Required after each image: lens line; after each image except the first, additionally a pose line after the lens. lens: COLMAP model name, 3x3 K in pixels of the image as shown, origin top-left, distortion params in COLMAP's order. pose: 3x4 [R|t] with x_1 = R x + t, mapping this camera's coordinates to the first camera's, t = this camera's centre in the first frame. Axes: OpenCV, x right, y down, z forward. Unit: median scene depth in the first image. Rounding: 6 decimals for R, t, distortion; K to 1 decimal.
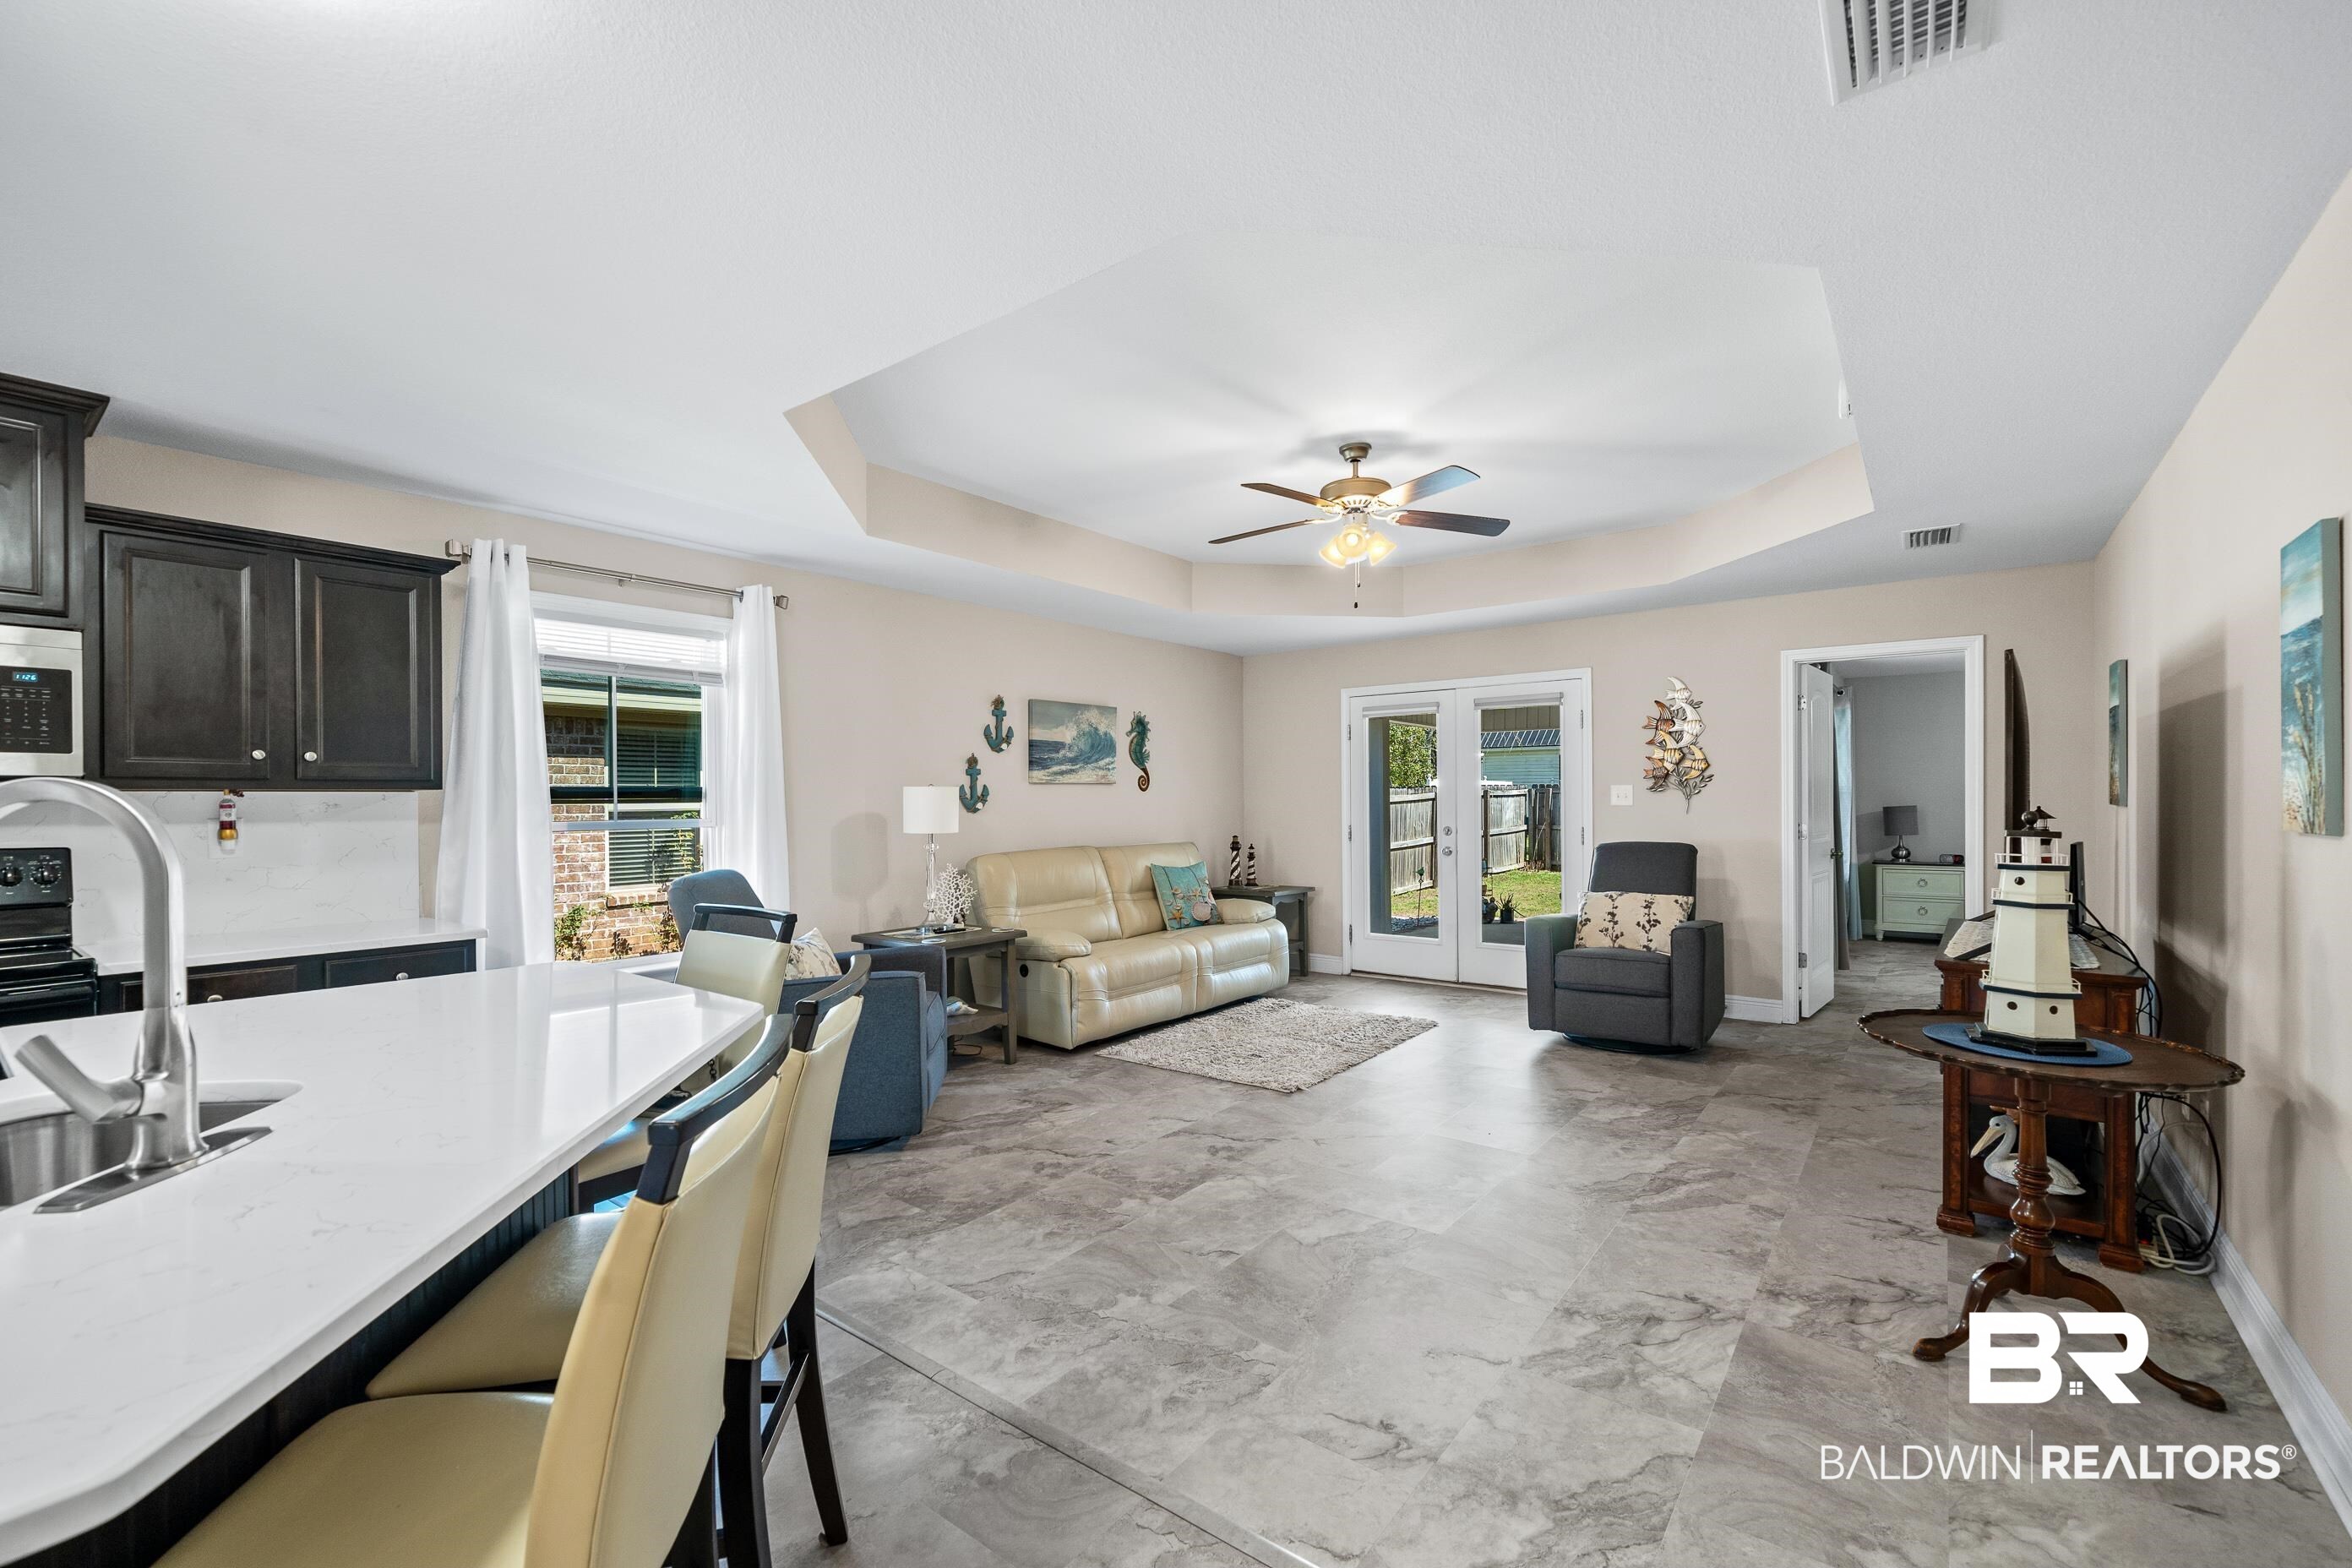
lens RADIAL K [[992.0, 0, 1176.7], [0, 992.0, 794.7], [0, 0, 1]] dist [-0.000124, 0.000303]
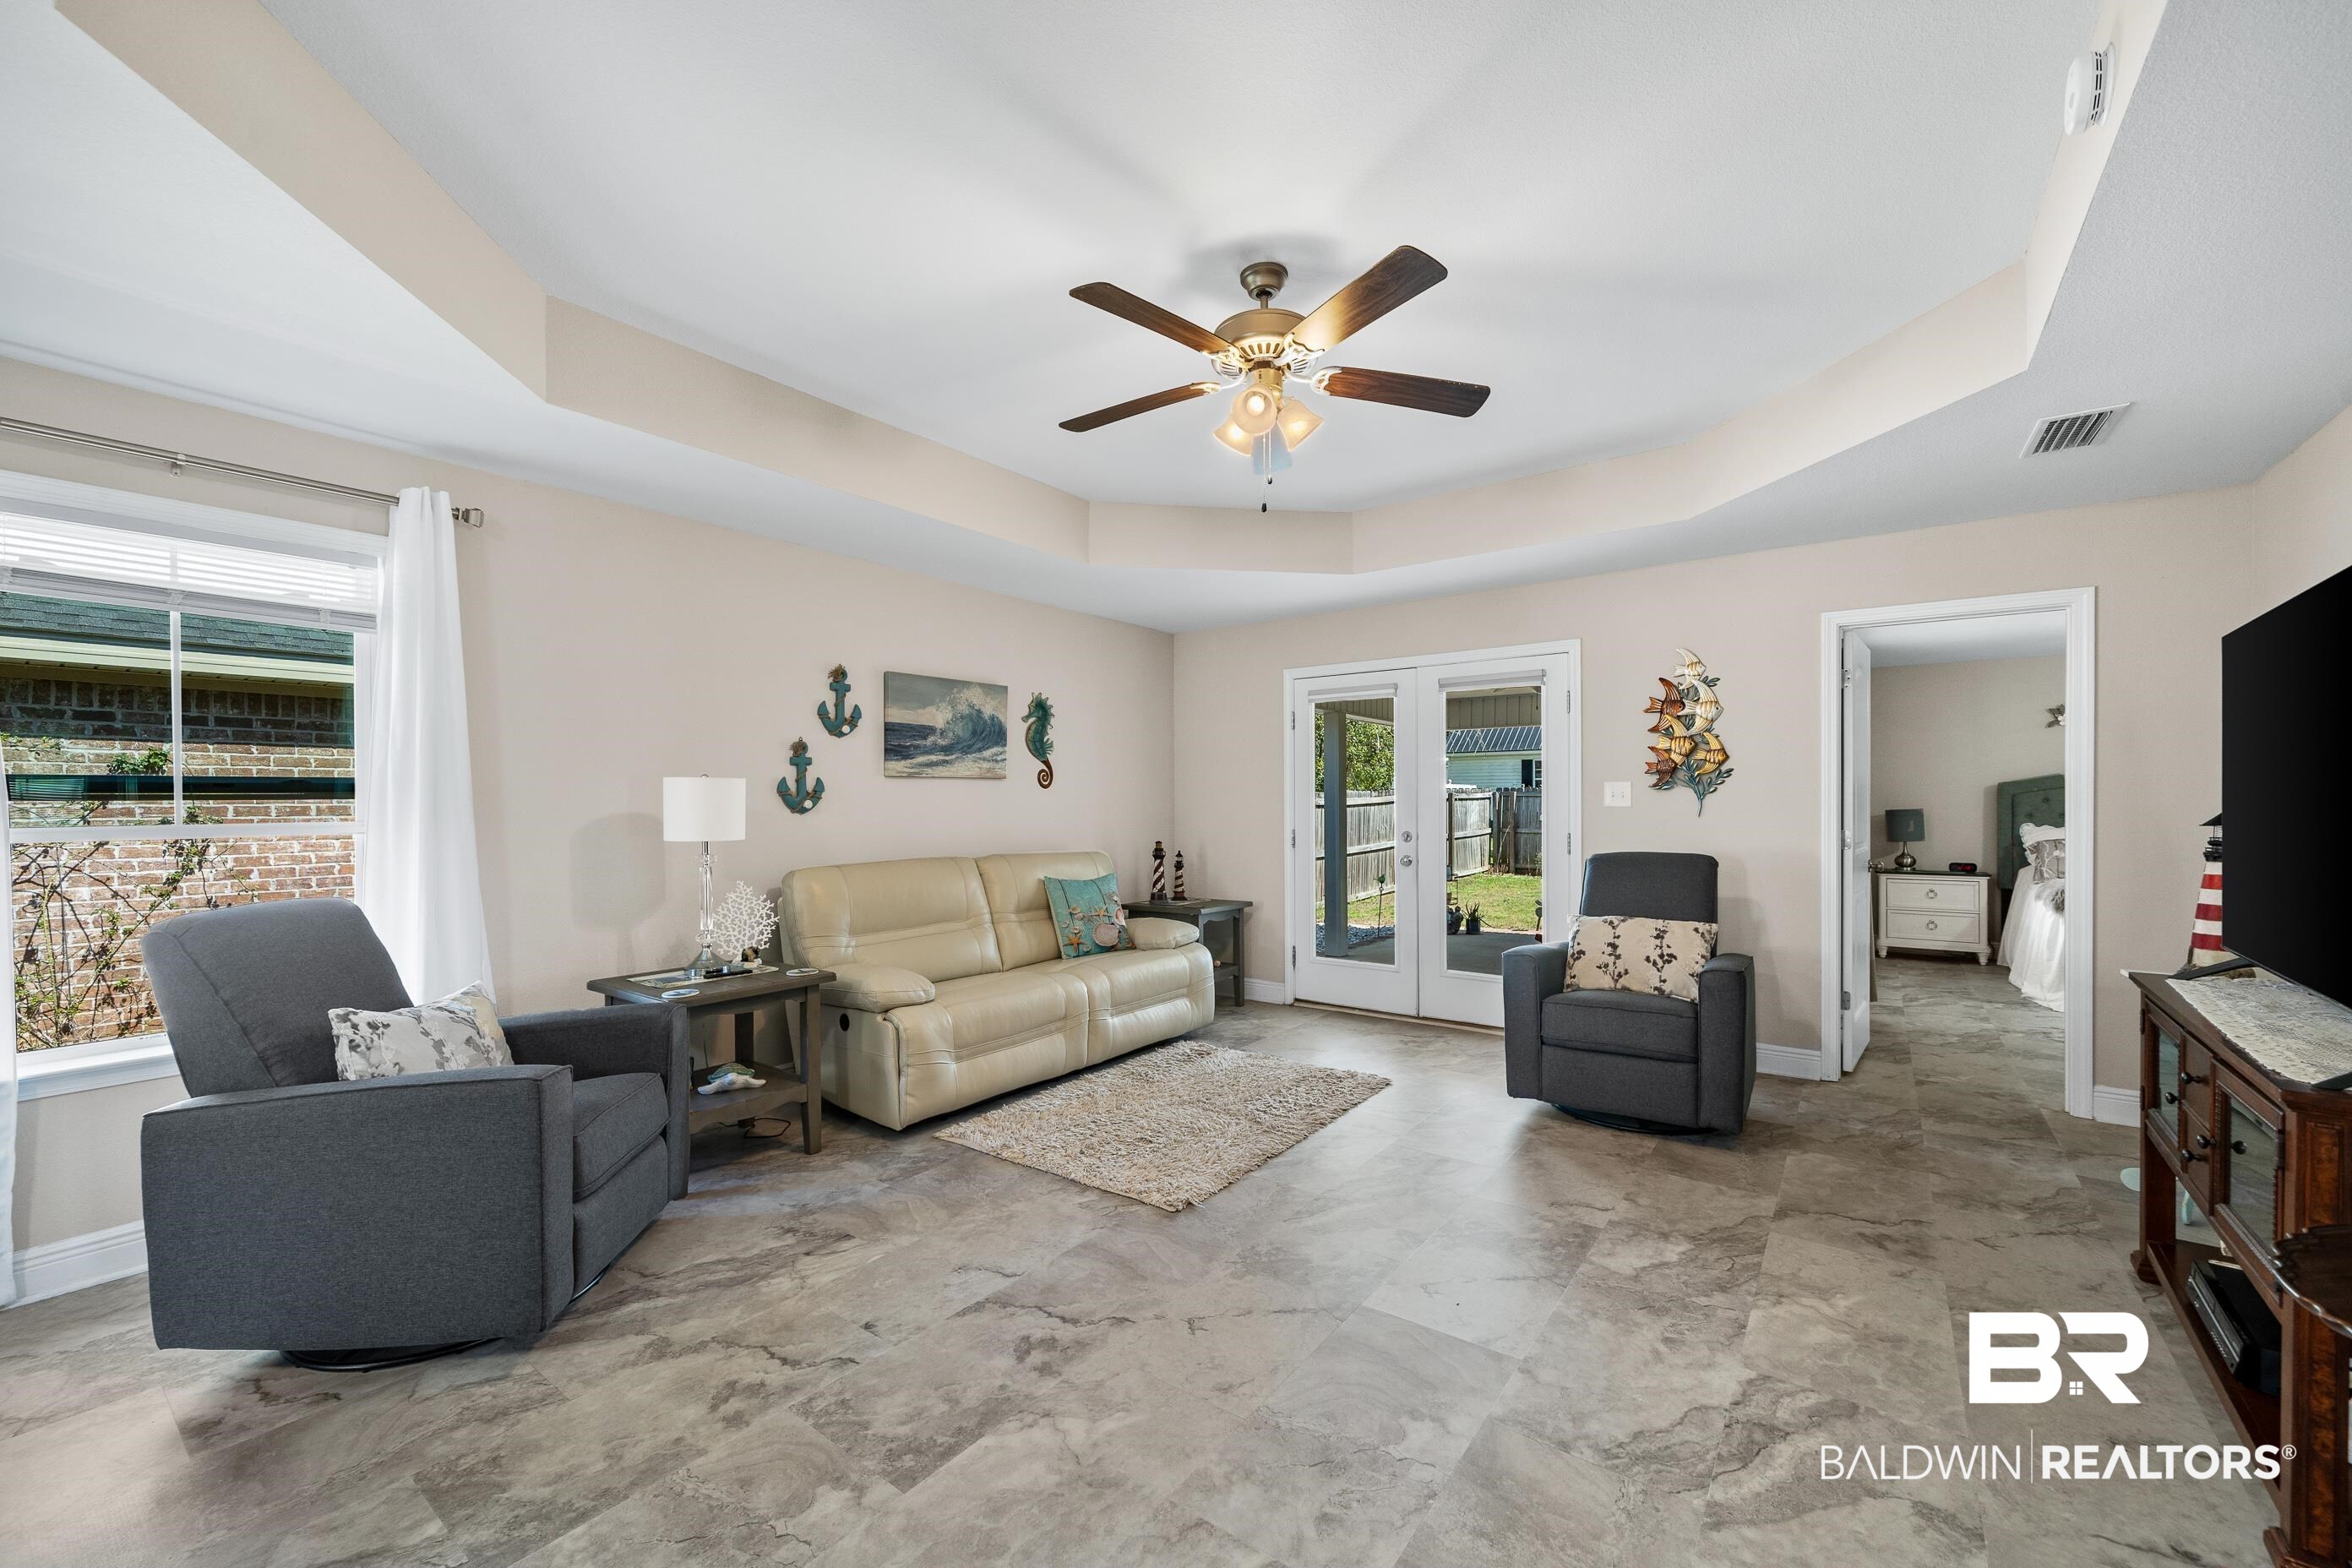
lens RADIAL K [[926.4, 0, 1180.2], [0, 926.4, 802.1], [0, 0, 1]] dist [-0.001473, 0.000451]
pose [[0.999821, 0.002867, 0.018712, 0.090728], [-0.002958, 0.999984, 0.004816, 0.005380], [-0.018698, -0.004871, 0.999813, 0.298366]]
